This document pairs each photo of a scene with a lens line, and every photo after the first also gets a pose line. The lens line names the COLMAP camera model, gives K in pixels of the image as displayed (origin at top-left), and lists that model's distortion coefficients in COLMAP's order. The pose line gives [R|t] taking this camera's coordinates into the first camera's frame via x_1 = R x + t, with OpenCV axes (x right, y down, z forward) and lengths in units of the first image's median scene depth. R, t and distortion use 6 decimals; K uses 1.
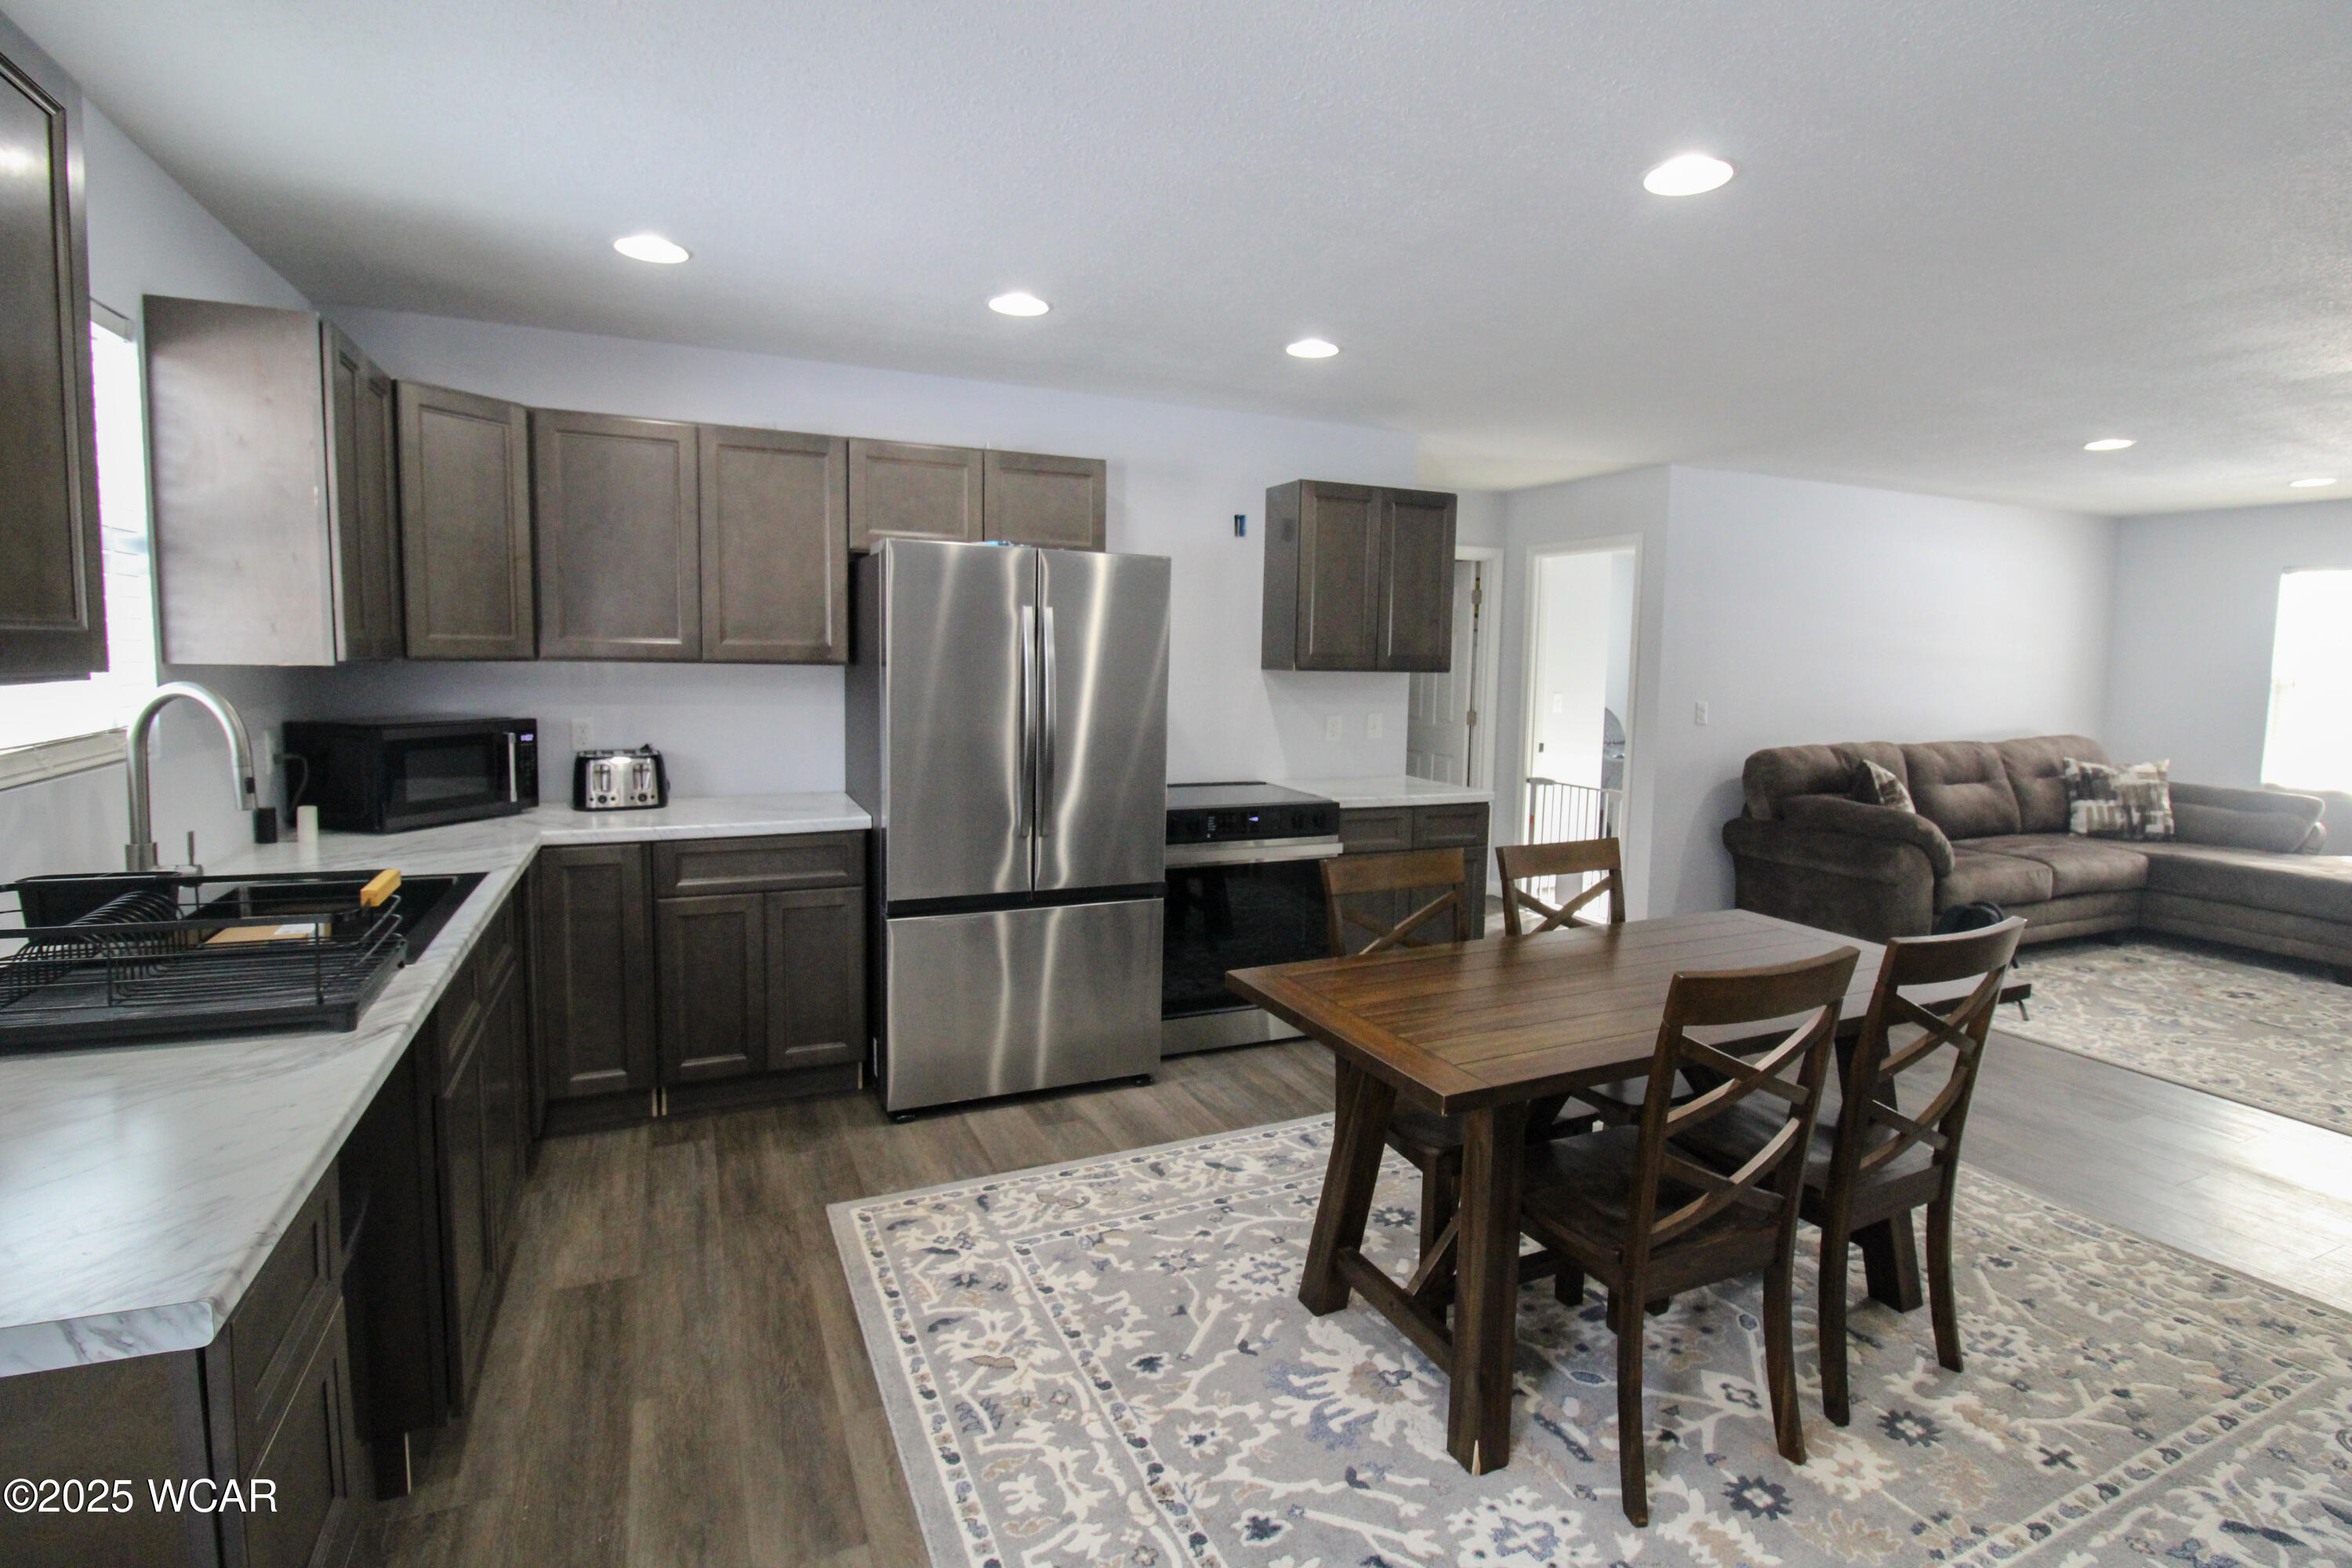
lens RADIAL K [[1116.7, 0, 1199.7], [0, 1116.7, 769.6], [0, 0, 1]] dist [-0.004137, -0.008113]
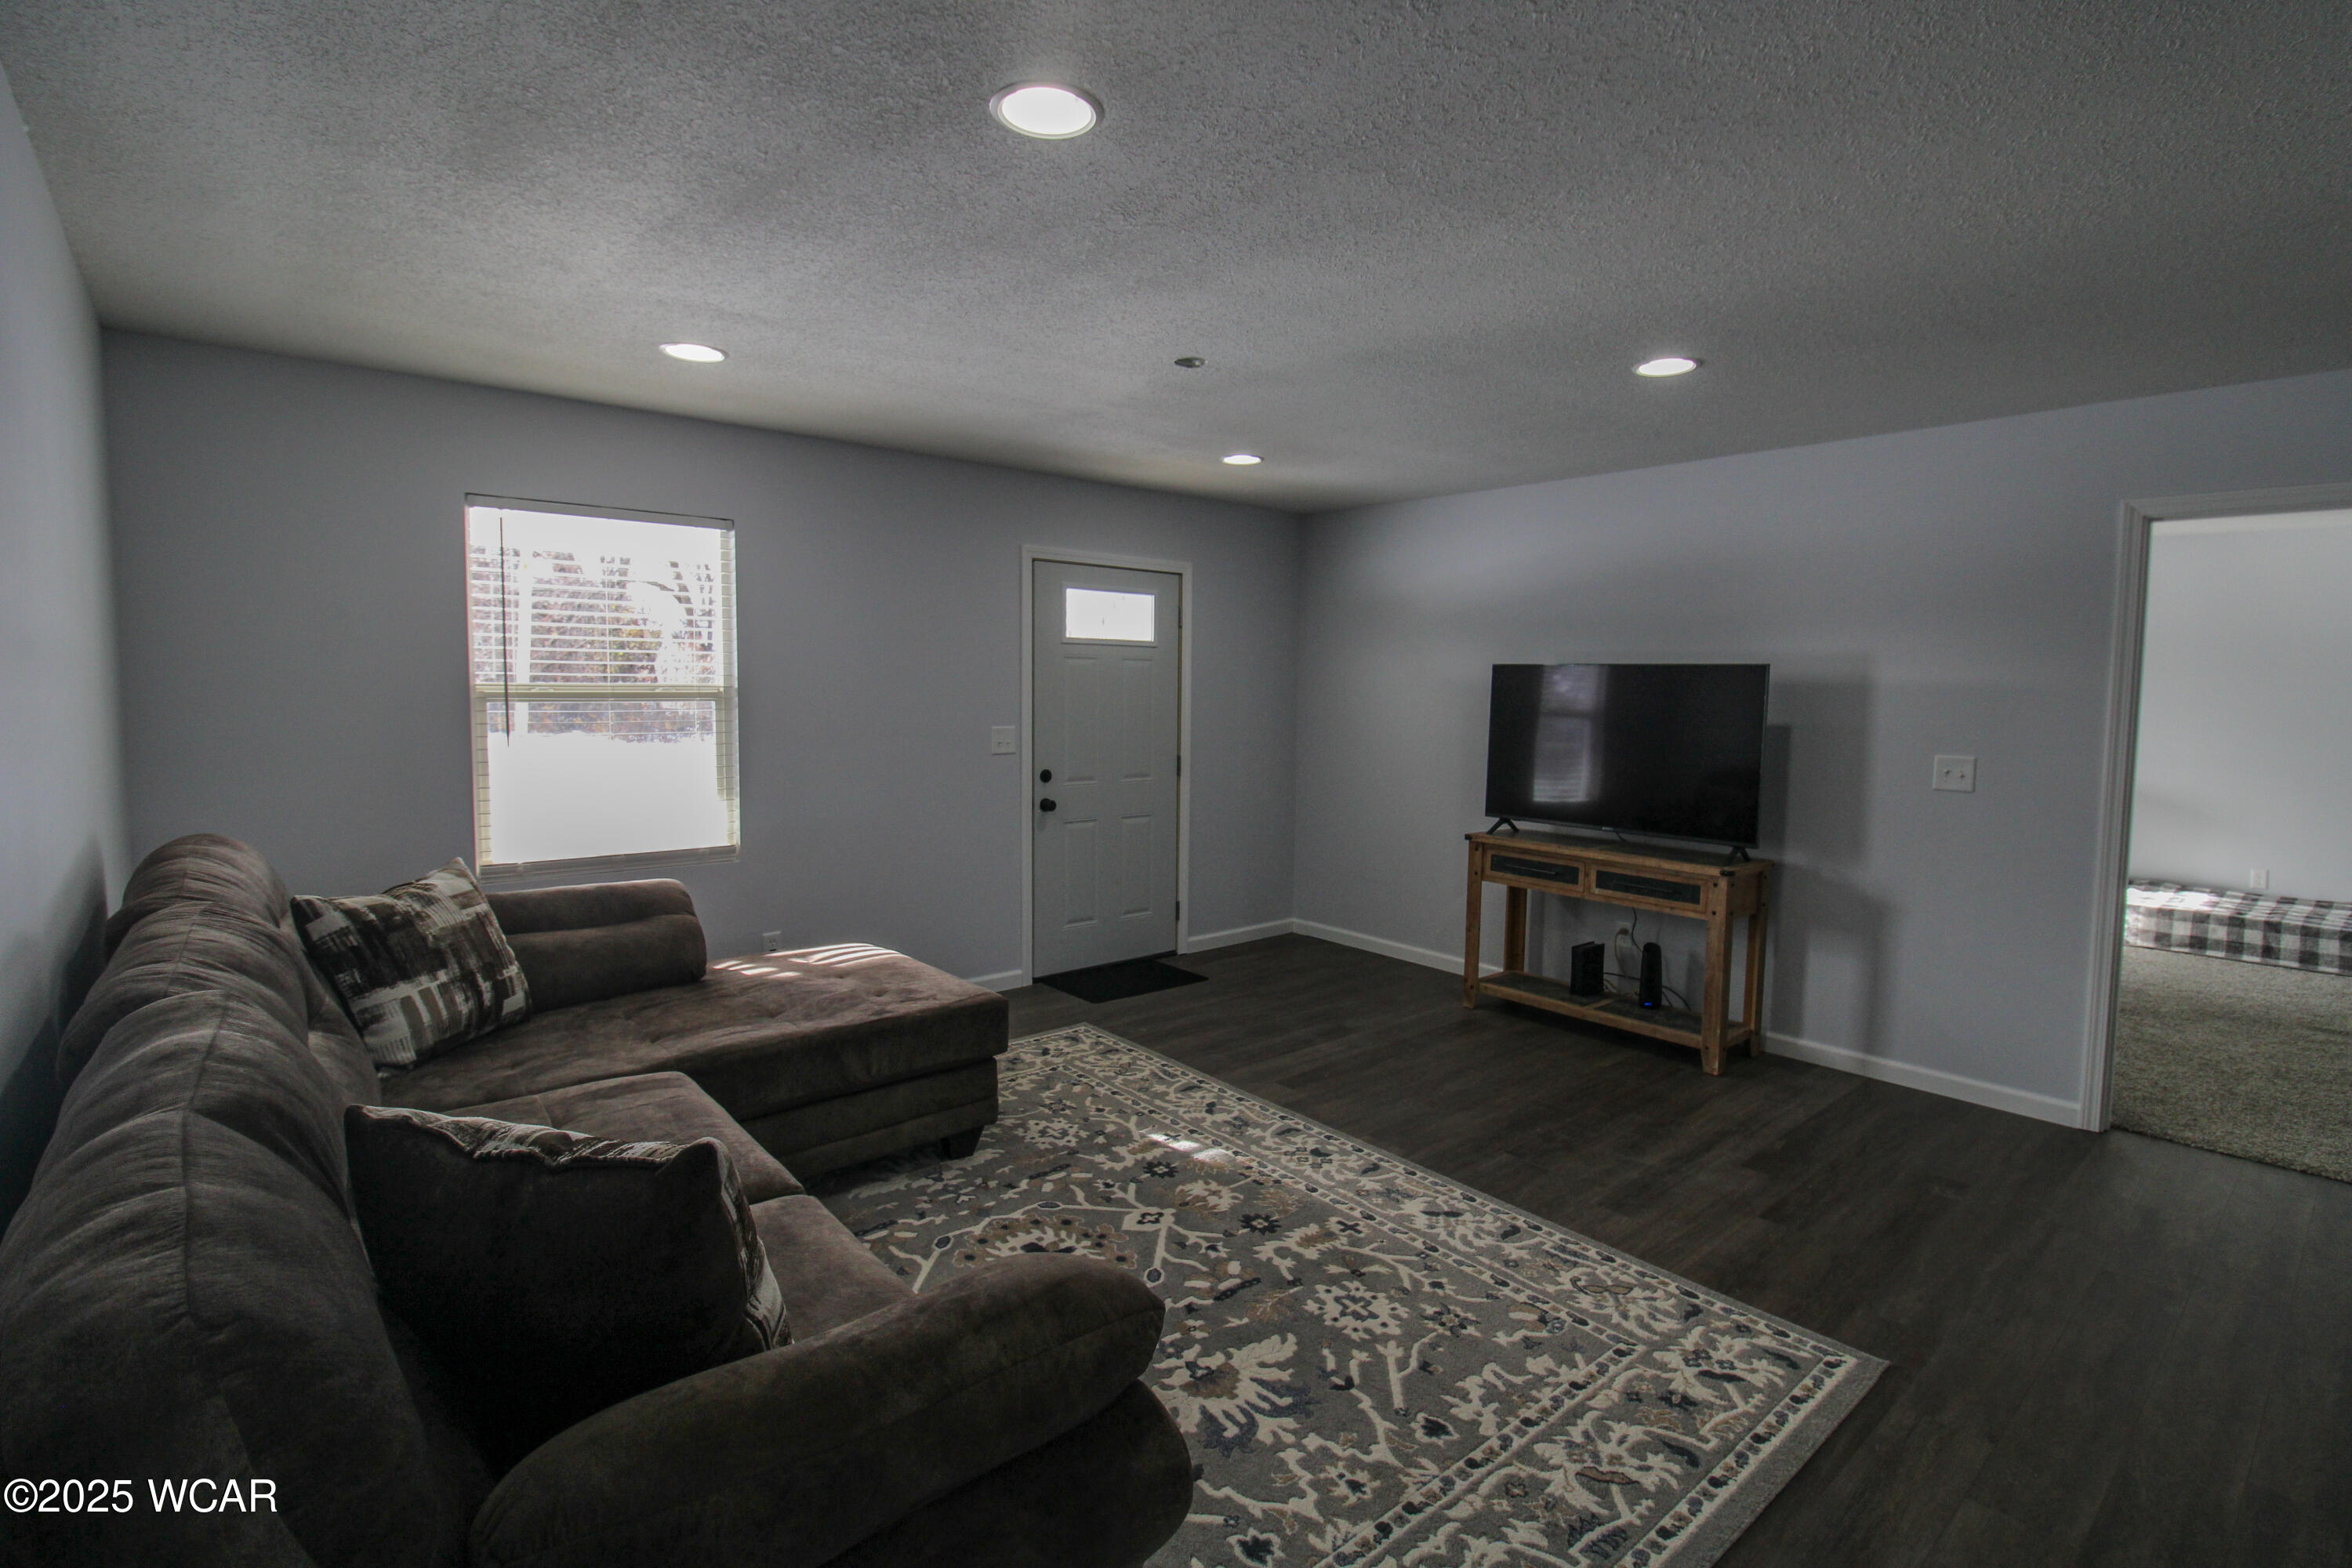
lens RADIAL K [[1116.7, 0, 1187.6], [0, 1116.7, 782.3], [0, 0, 1]] dist [-0.004137, -0.008113]
pose [[-0.251817, -0.109512, 0.961559, -0.787424], [0.078286, 0.988016, 0.133027, -0.148518], [-0.964603, 0.108775, -0.240226, 1.220453]]
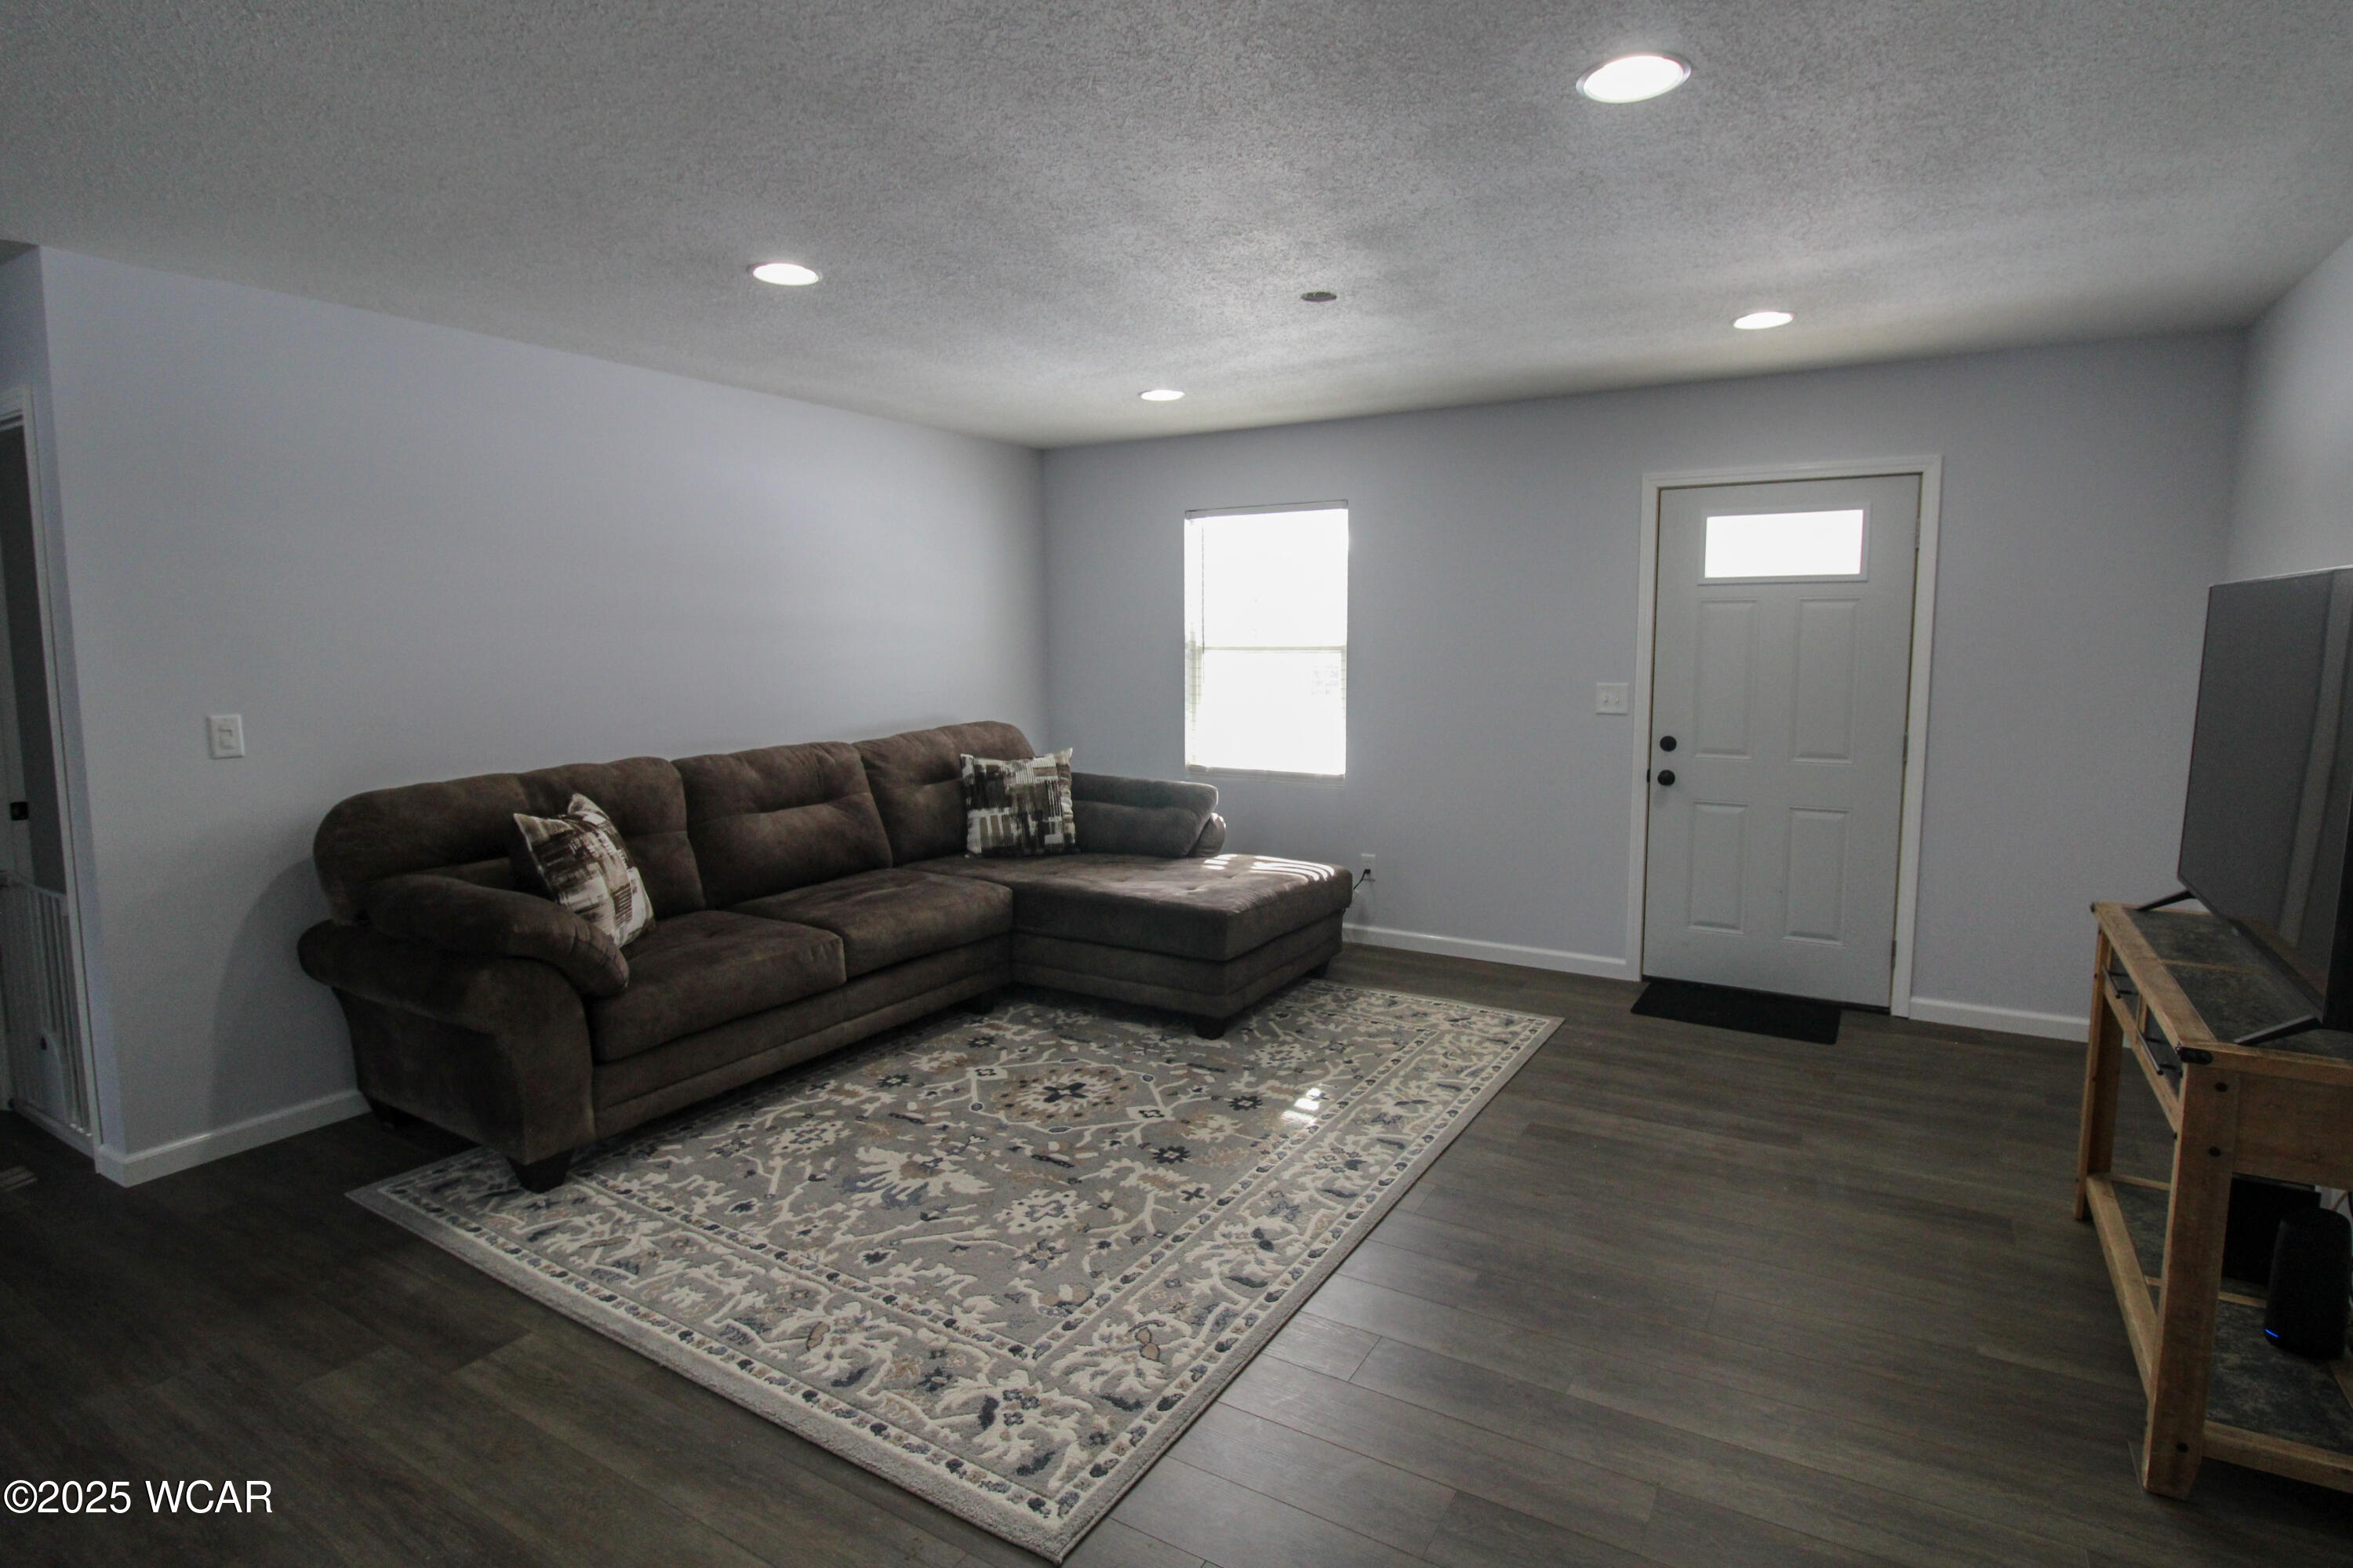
lens RADIAL K [[1176.5, 0, 1184.3], [0, 1176.5, 781.6], [0, 0, 1]] dist [0.001023, -0.000014]
pose [[0.844729, -0.089672, 0.527628, -0.290041], [0.074617, 0.995968, 0.049808, 0.027796], [-0.529967, -0.002704, 0.848014, -0.398349]]
